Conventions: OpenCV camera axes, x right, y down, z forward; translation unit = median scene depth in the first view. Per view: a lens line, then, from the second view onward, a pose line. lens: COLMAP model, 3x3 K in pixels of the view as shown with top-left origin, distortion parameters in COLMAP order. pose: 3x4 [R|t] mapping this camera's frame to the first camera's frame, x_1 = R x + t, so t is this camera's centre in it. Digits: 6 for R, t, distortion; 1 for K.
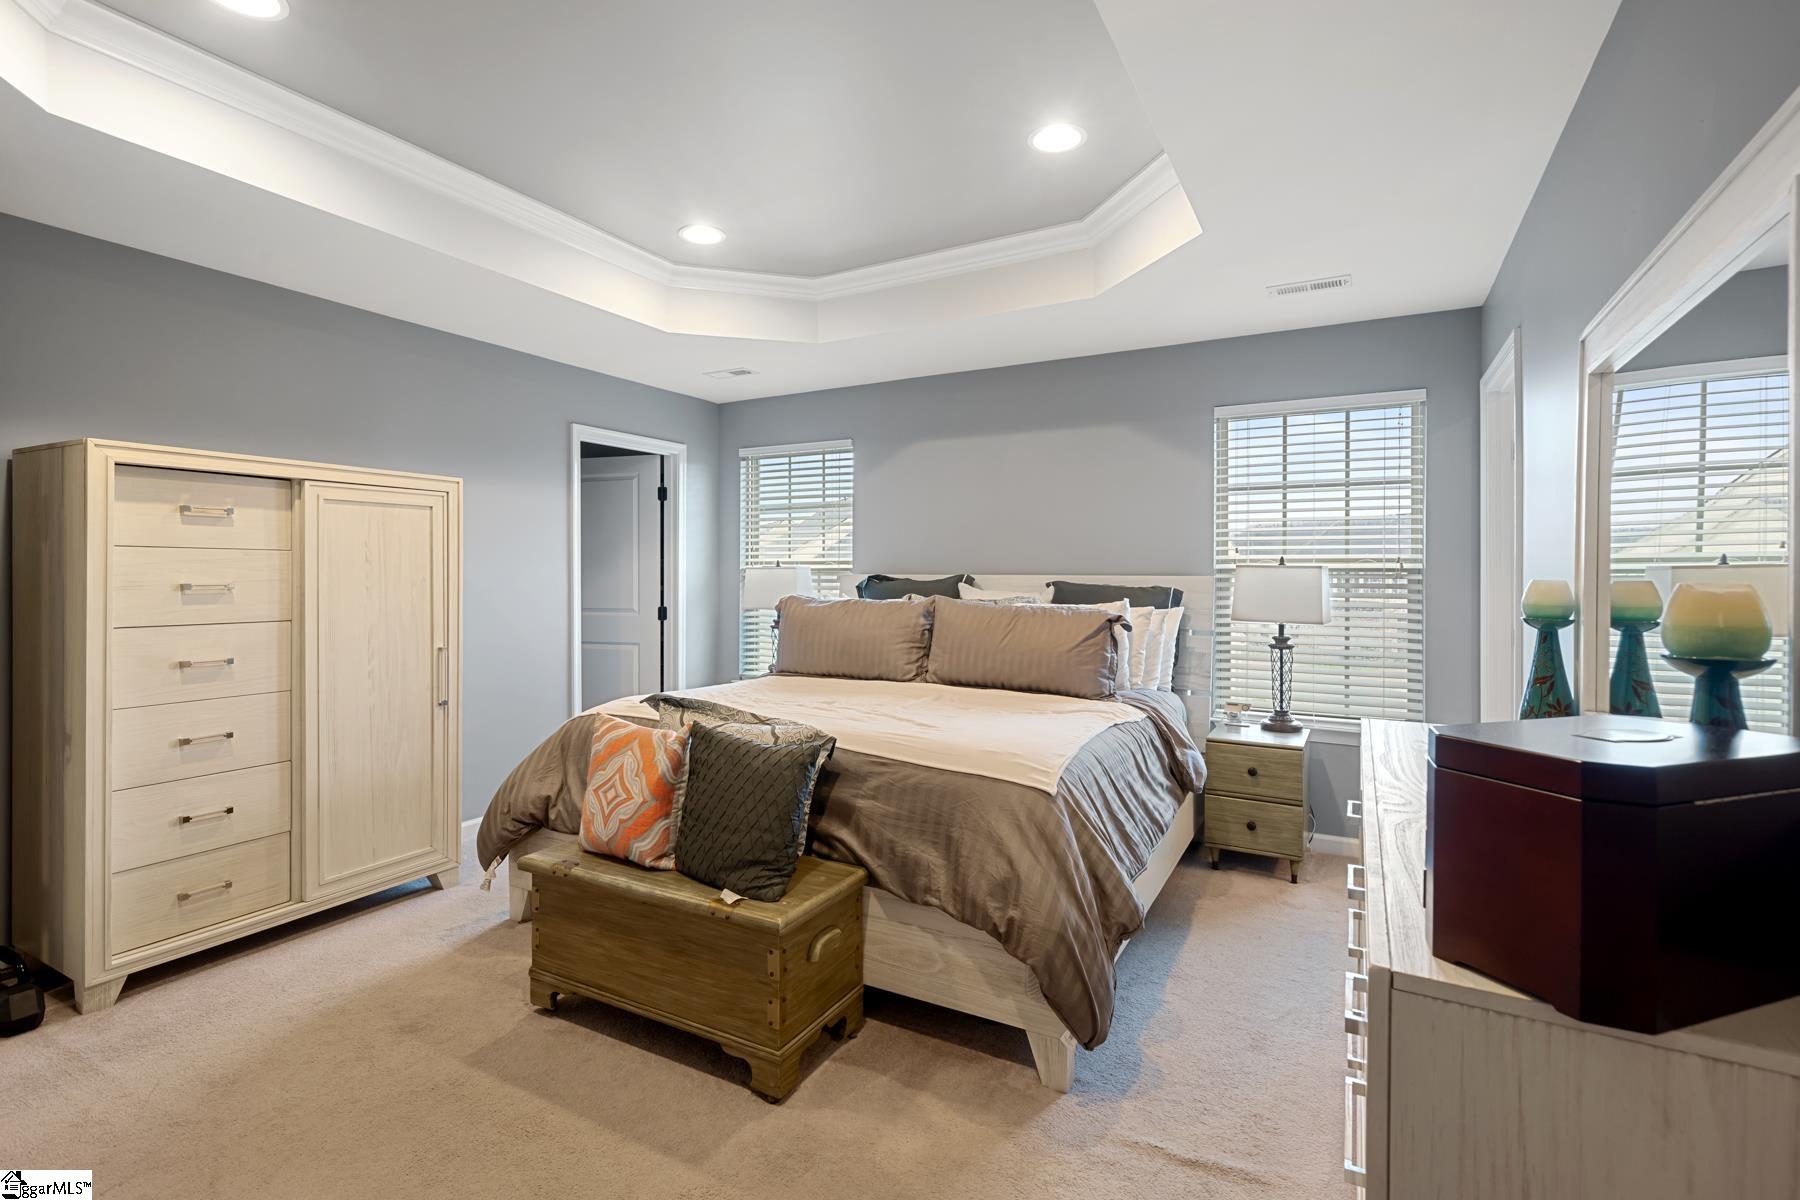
lens RADIAL K [[819.4, 0, 905.2], [0, 819.4, 586.3], [0, 0, 1]] dist [-0.000720, -0.000134]
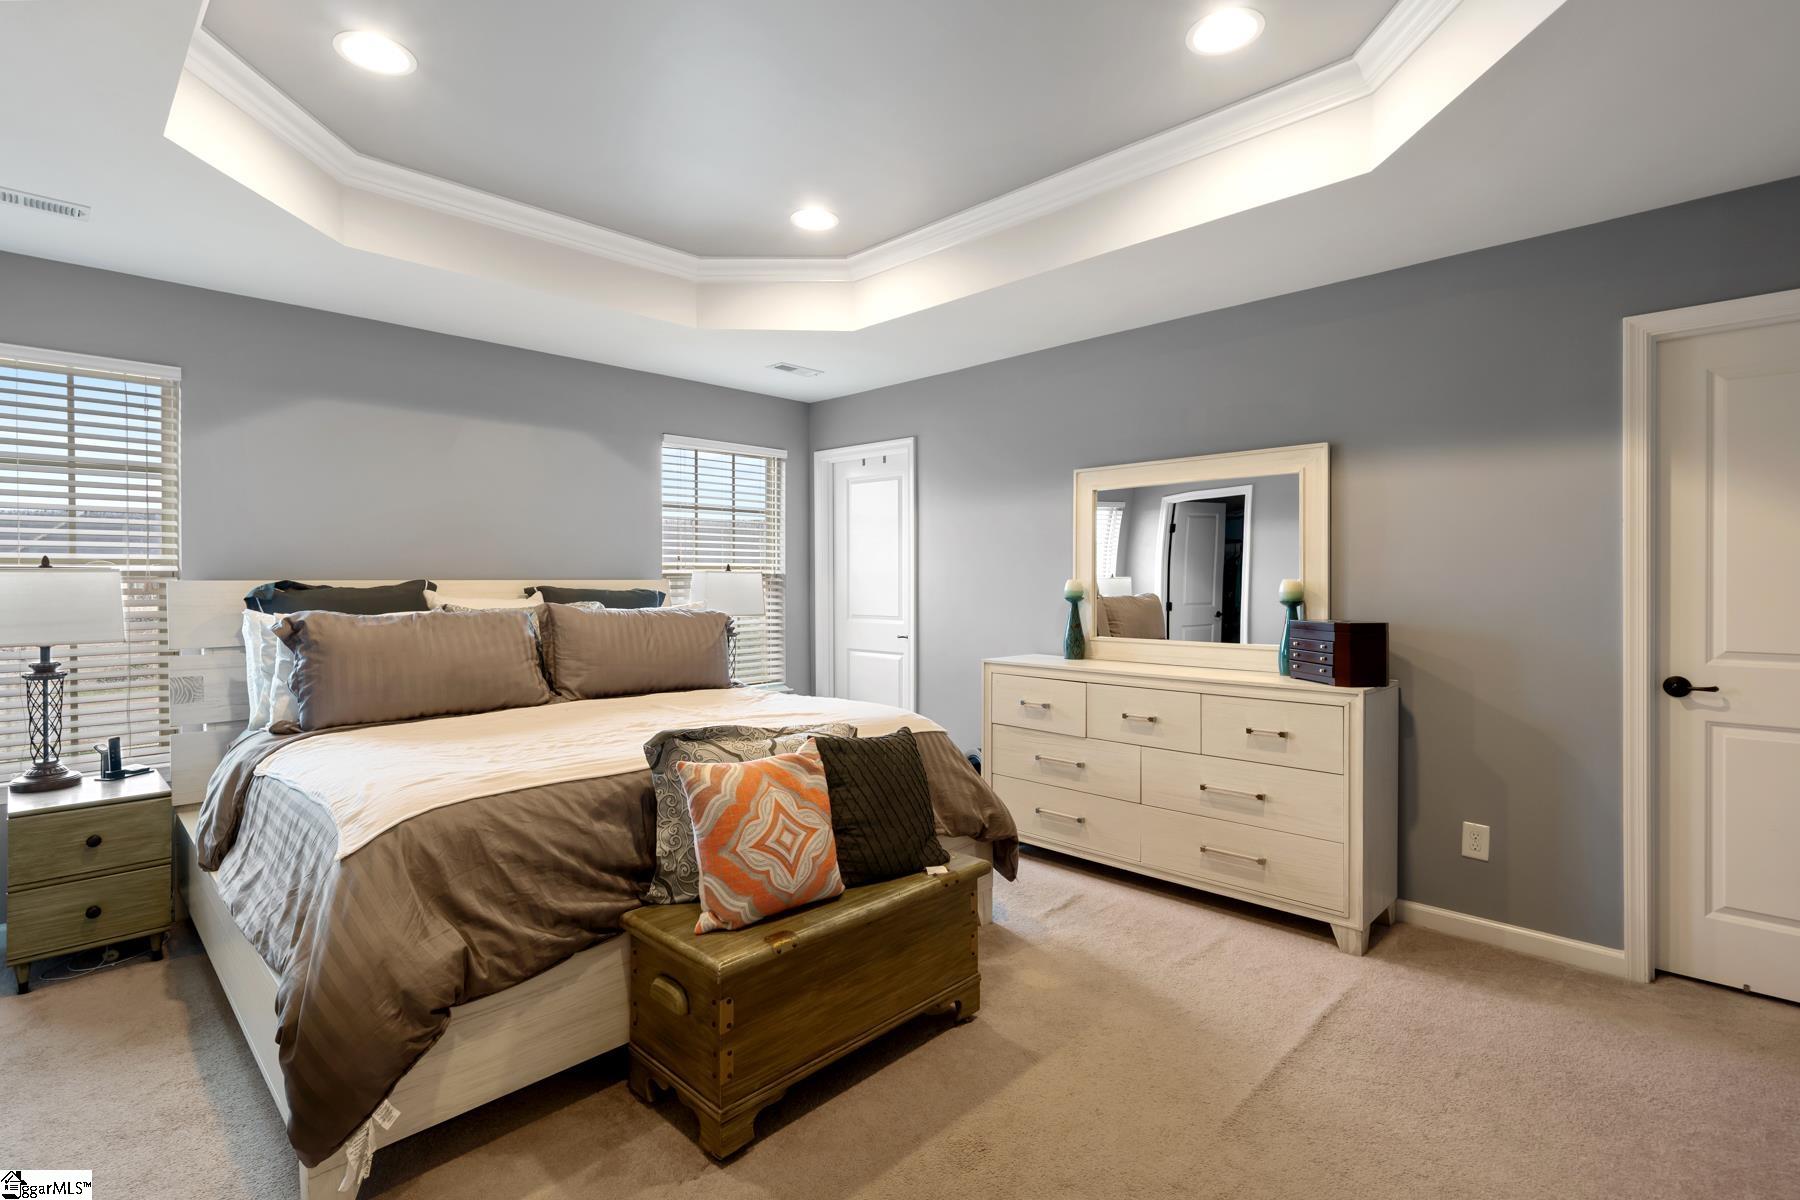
lens RADIAL K [[846.9, 0, 887.7], [0, 846.9, 582.8], [0, 0, 1]] dist [0.002462, -0.000376]
pose [[0.273653, -0.007331, 0.961801, -0.684919], [0.016189, 0.999864, 0.003014, -0.007497], [-0.961692, 0.014746, 0.273734, 0.380721]]
